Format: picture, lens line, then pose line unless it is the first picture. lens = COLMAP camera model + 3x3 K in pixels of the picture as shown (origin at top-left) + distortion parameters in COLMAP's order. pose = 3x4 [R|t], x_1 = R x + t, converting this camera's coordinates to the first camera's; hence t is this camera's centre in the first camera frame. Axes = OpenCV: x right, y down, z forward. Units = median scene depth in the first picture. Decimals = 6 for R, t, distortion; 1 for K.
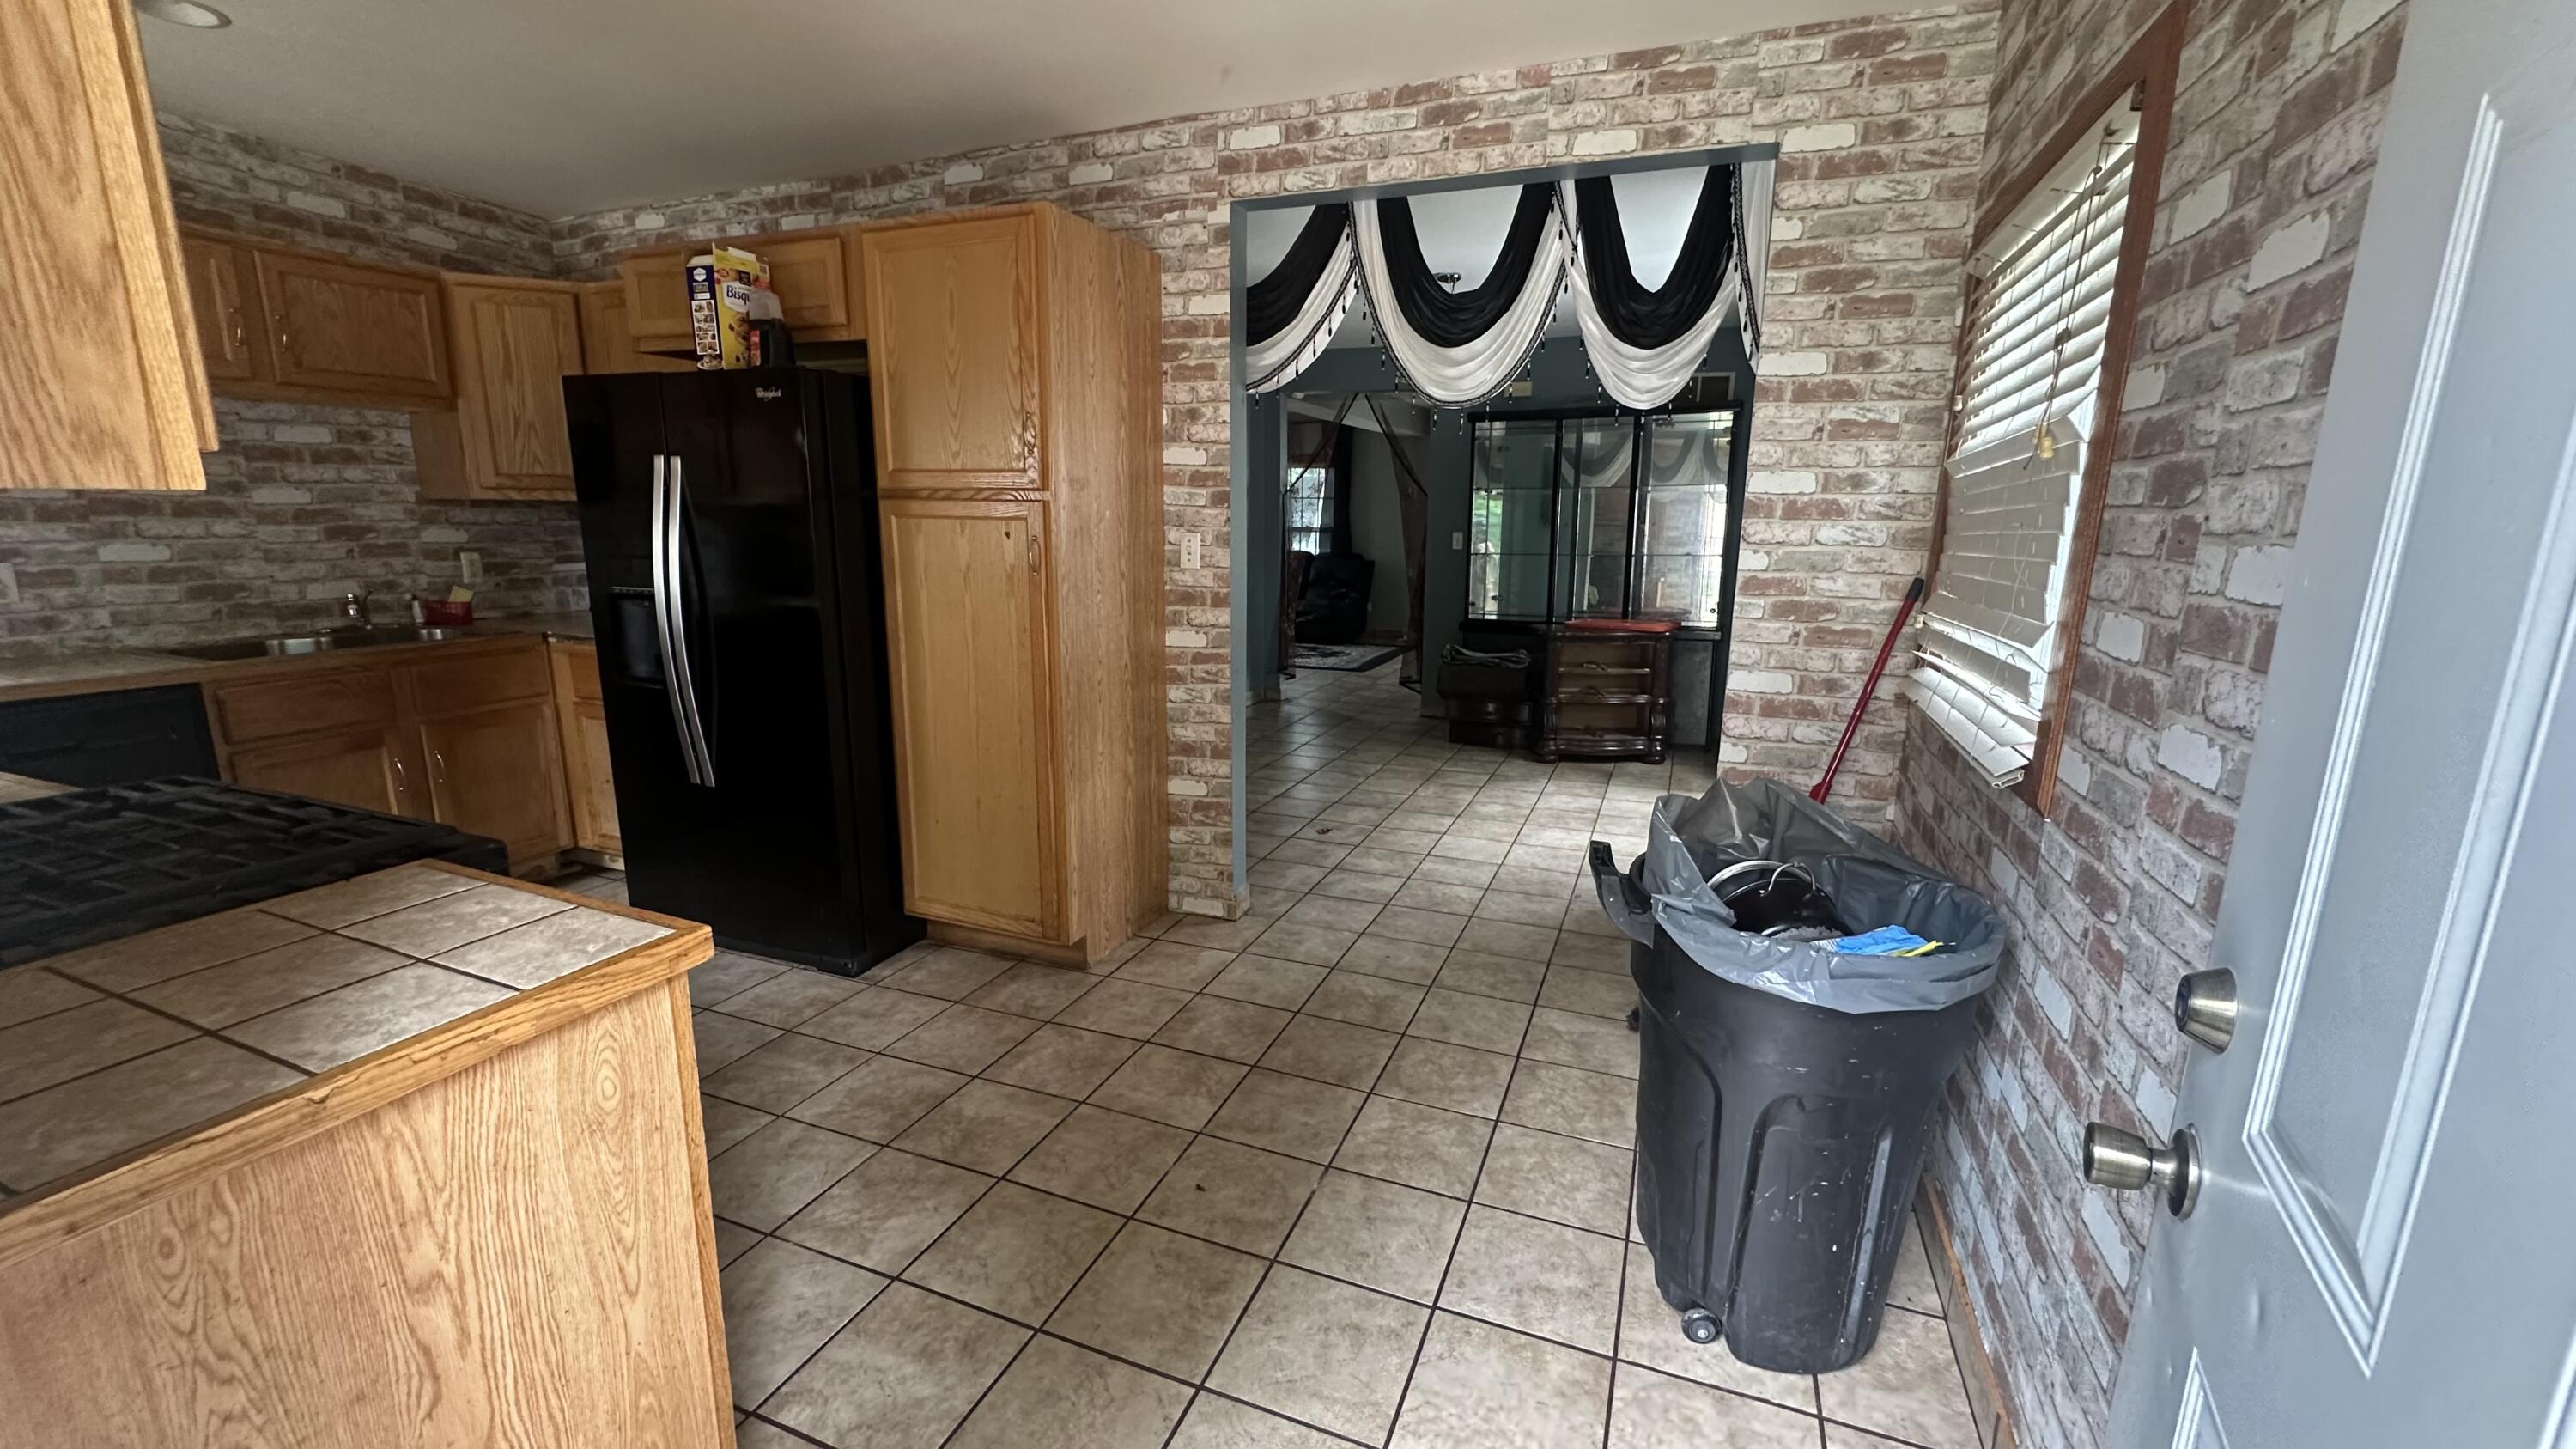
lens RADIAL K [[1029.6, 0, 1282.4], [0, 1029.6, 727.7], [0, 0, 1]] dist [-0.003298, 0.001035]
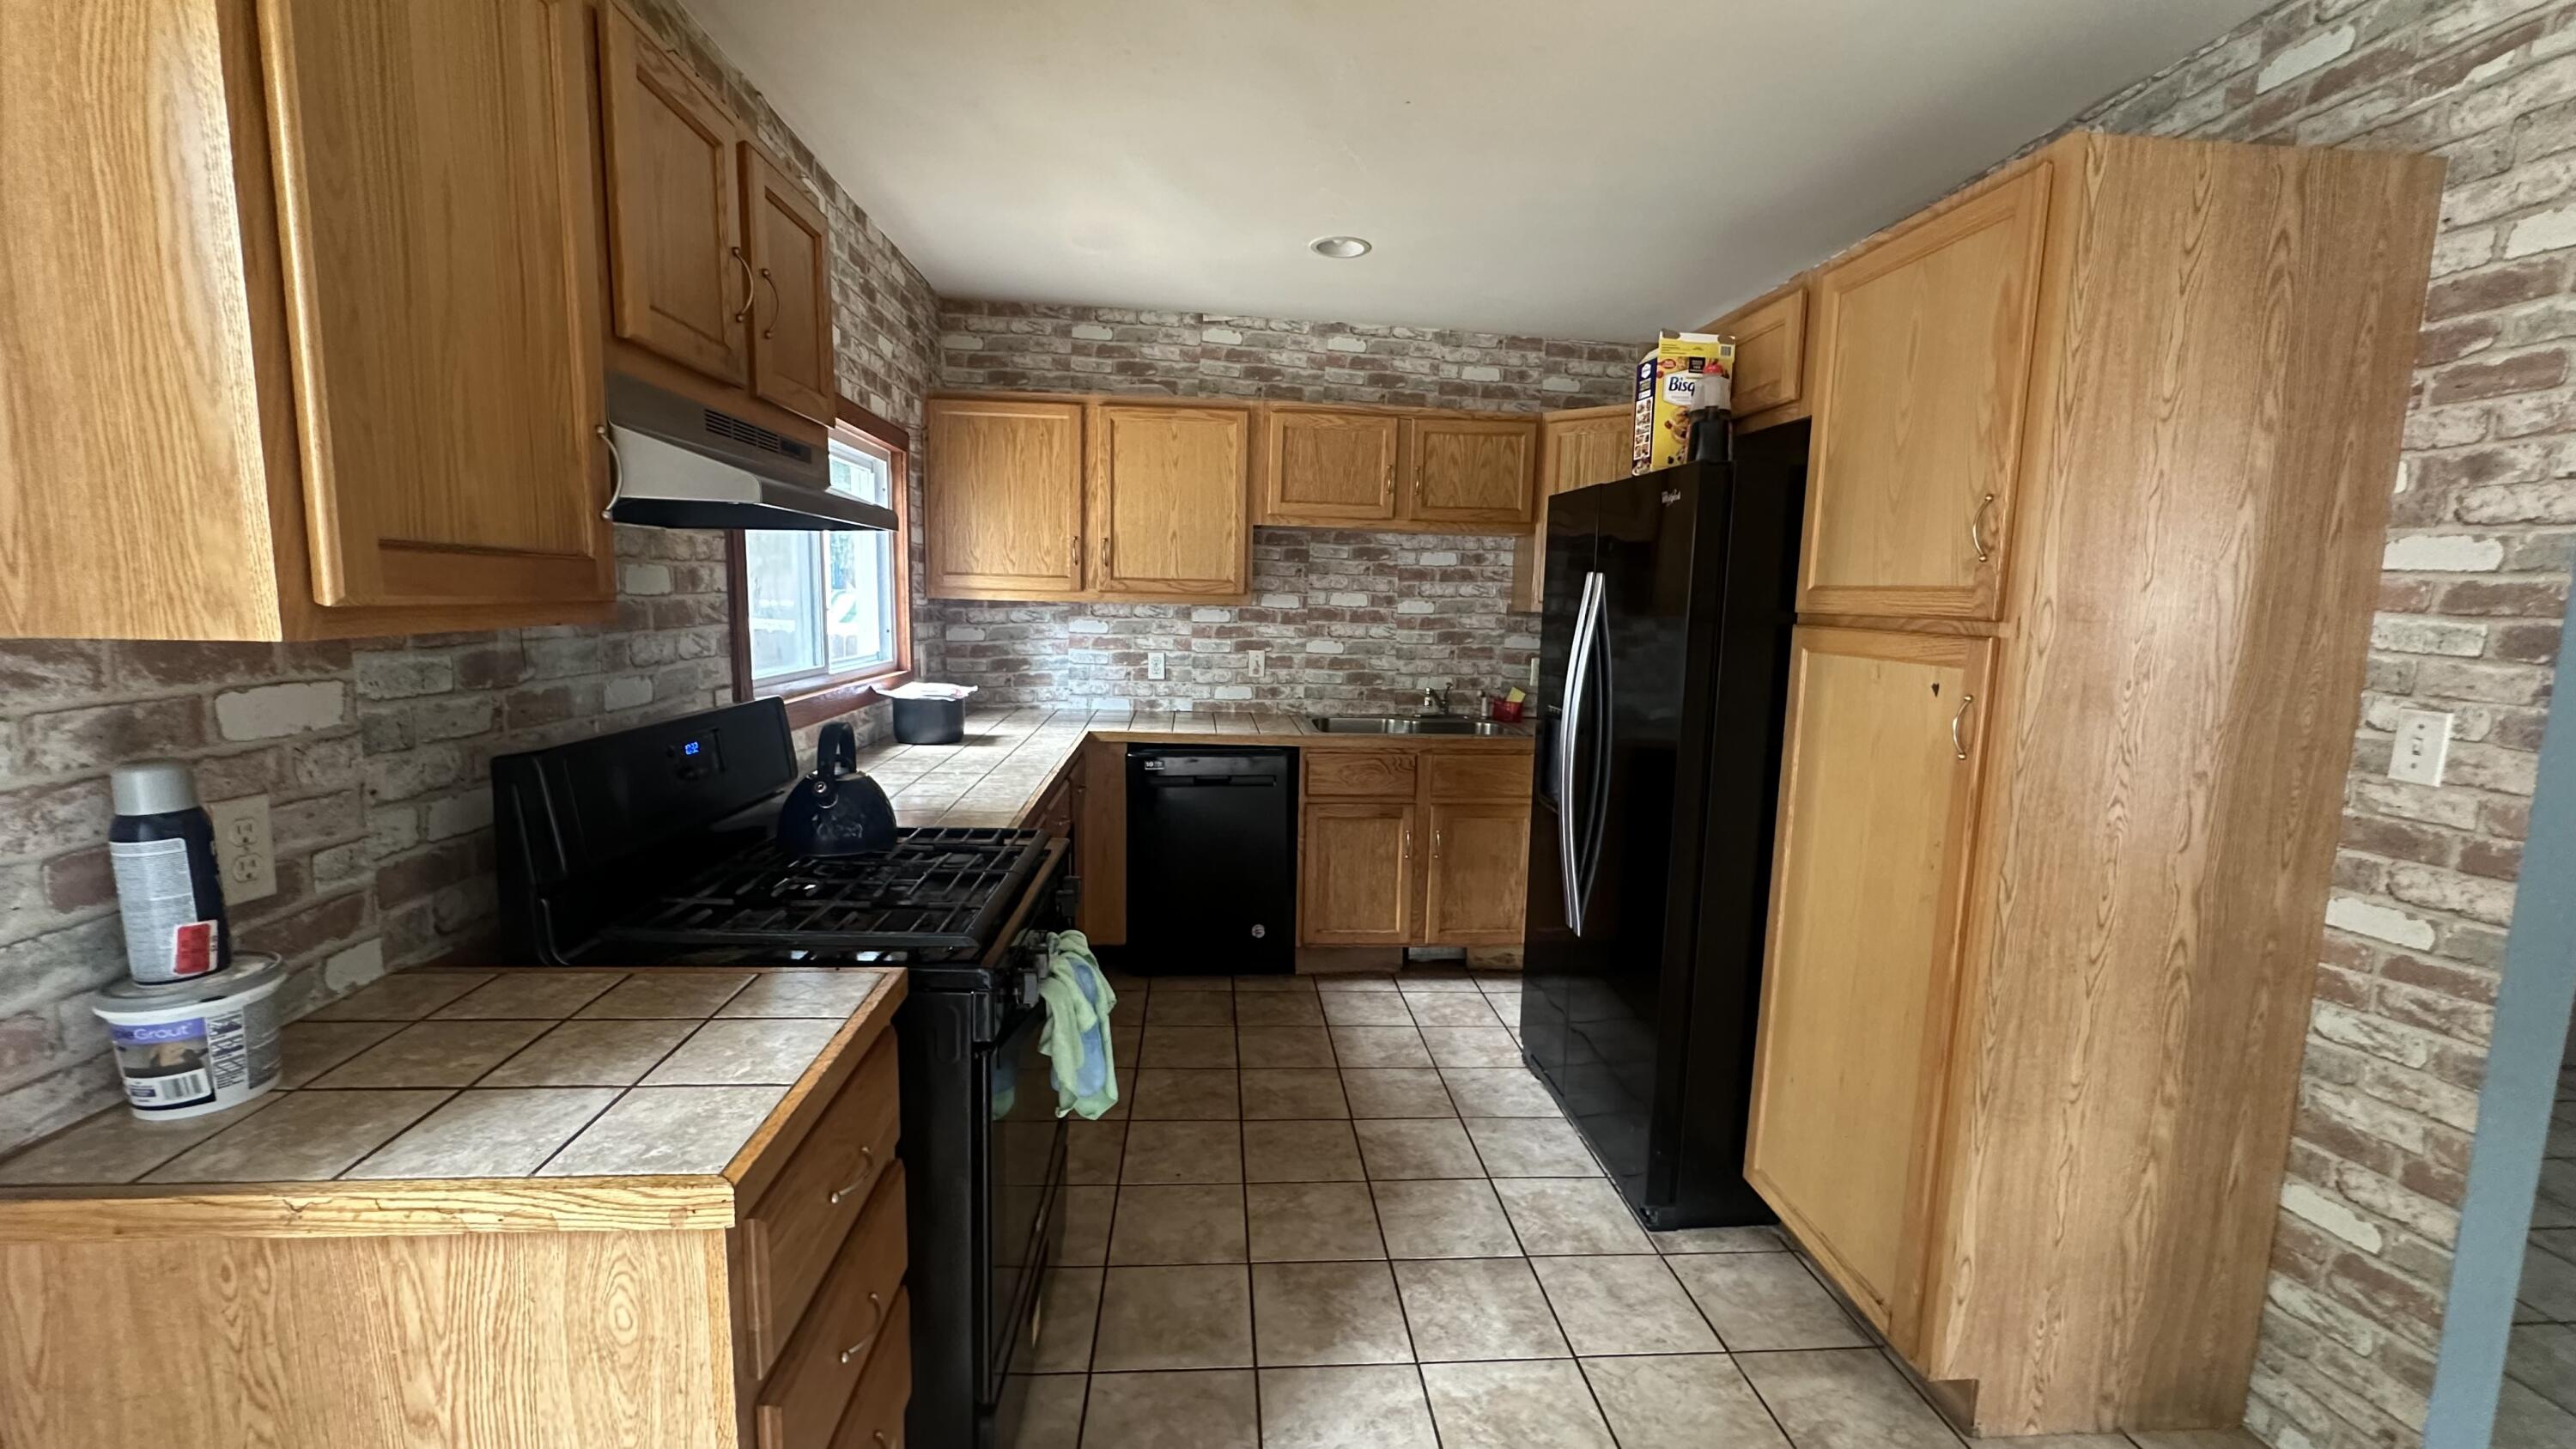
lens RADIAL K [[1029.6, 0, 1284.7], [0, 1029.6, 726.5], [0, 0, 1]] dist [-0.003298, 0.001035]
pose [[0.449278, 0.115860, -0.885848, 0.099631], [-0.203708, 0.978720, 0.024692, -0.089385], [0.869858, 0.169360, 0.463319, 0.331001]]
